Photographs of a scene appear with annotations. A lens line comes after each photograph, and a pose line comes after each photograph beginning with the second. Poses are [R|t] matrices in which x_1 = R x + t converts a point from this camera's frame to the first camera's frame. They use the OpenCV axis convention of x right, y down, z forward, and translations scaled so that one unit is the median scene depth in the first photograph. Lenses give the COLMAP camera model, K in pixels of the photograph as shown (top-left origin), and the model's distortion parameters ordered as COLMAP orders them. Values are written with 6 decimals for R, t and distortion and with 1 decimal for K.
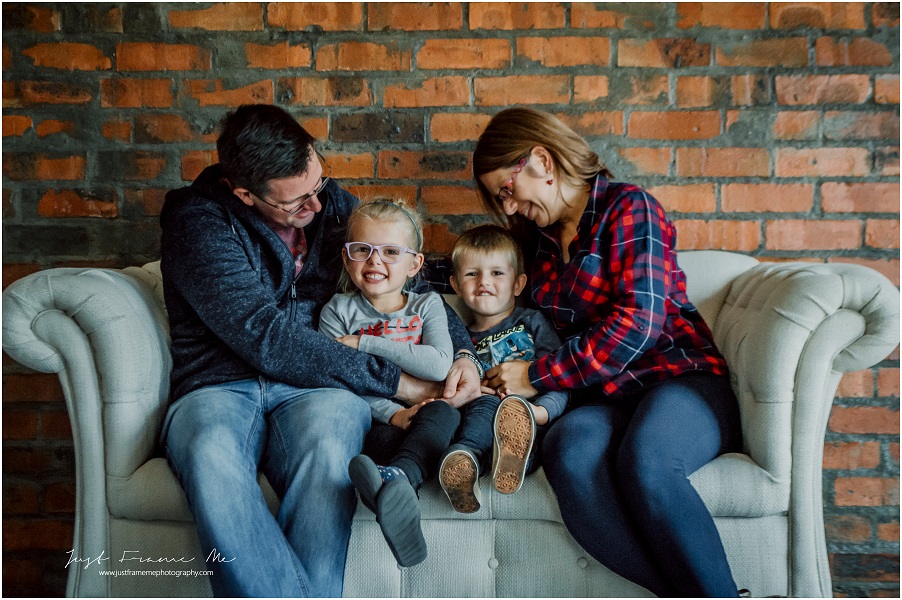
lens RADIAL K [[1653.0, 0, 447.7], [0, 1653.0, 297.3], [0, 0, 1]] dist [0.022579, 0.000000]
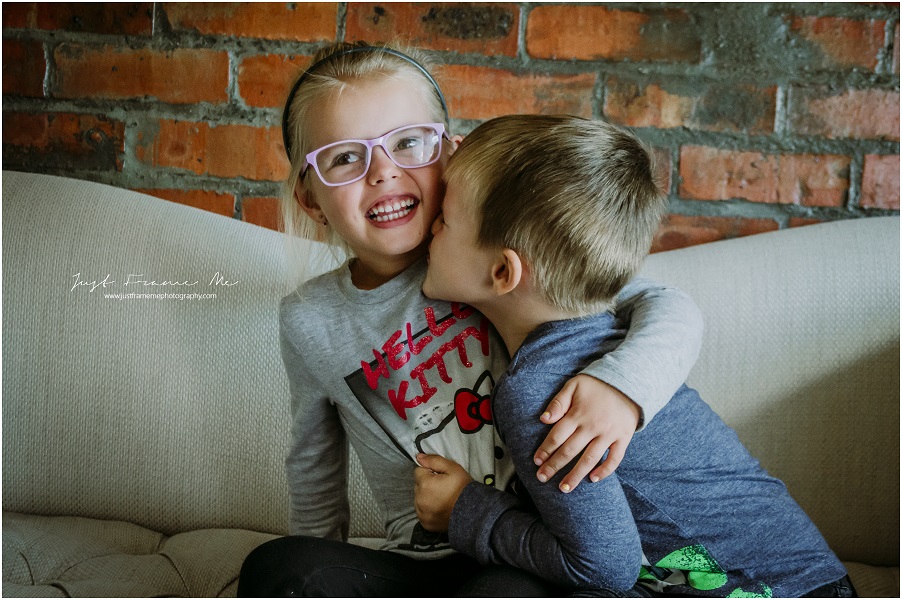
lens RADIAL K [[1416.7, 0, 452.7], [0, 1416.7, 302.7], [0, 0, 1]] dist [-0.030114, 0.000000]
pose [[0.997952, 0.059630, -0.023136, 0.008784], [-0.058944, 0.997832, 0.029282, -0.002960], [0.024831, -0.027858, 0.999303, 0.529325]]
